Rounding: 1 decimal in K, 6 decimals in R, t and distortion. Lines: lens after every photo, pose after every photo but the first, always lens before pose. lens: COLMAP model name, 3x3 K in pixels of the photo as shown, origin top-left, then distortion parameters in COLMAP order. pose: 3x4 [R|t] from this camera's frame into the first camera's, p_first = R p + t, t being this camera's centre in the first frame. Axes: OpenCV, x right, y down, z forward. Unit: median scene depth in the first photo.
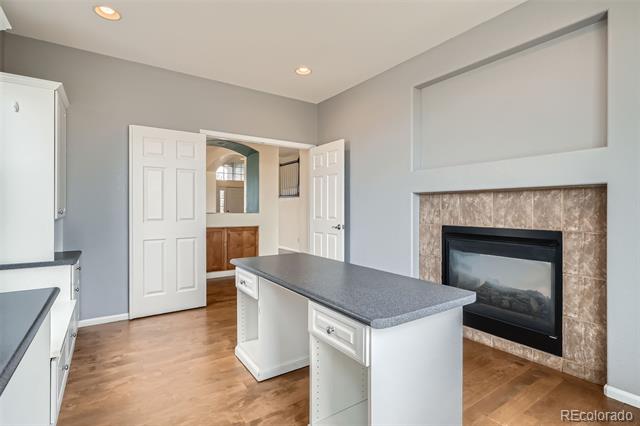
lens RADIAL K [[310.1, 0, 319.8], [0, 310.1, 212.8], [0, 0, 1]] dist [-0.006518, 0.002089]
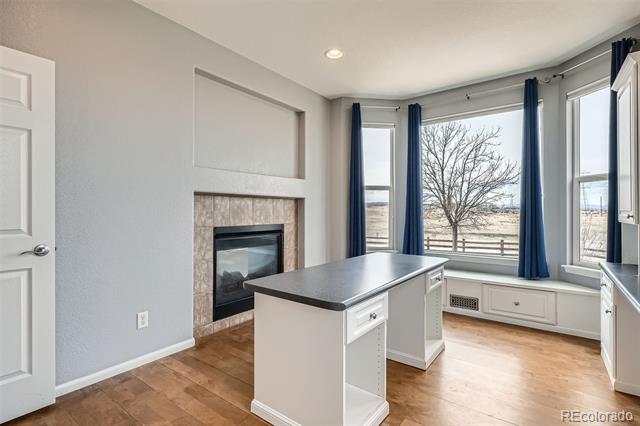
lens RADIAL K [[310.1, 0, 317.4], [0, 310.1, 209.8], [0, 0, 1]] dist [-0.006518, 0.002089]
pose [[-0.320146, -0.000774, 0.947368, -0.658124], [0.006347, 0.999975, 0.002962, -0.015922], [-0.947347, 0.006961, -0.320133, 1.030191]]
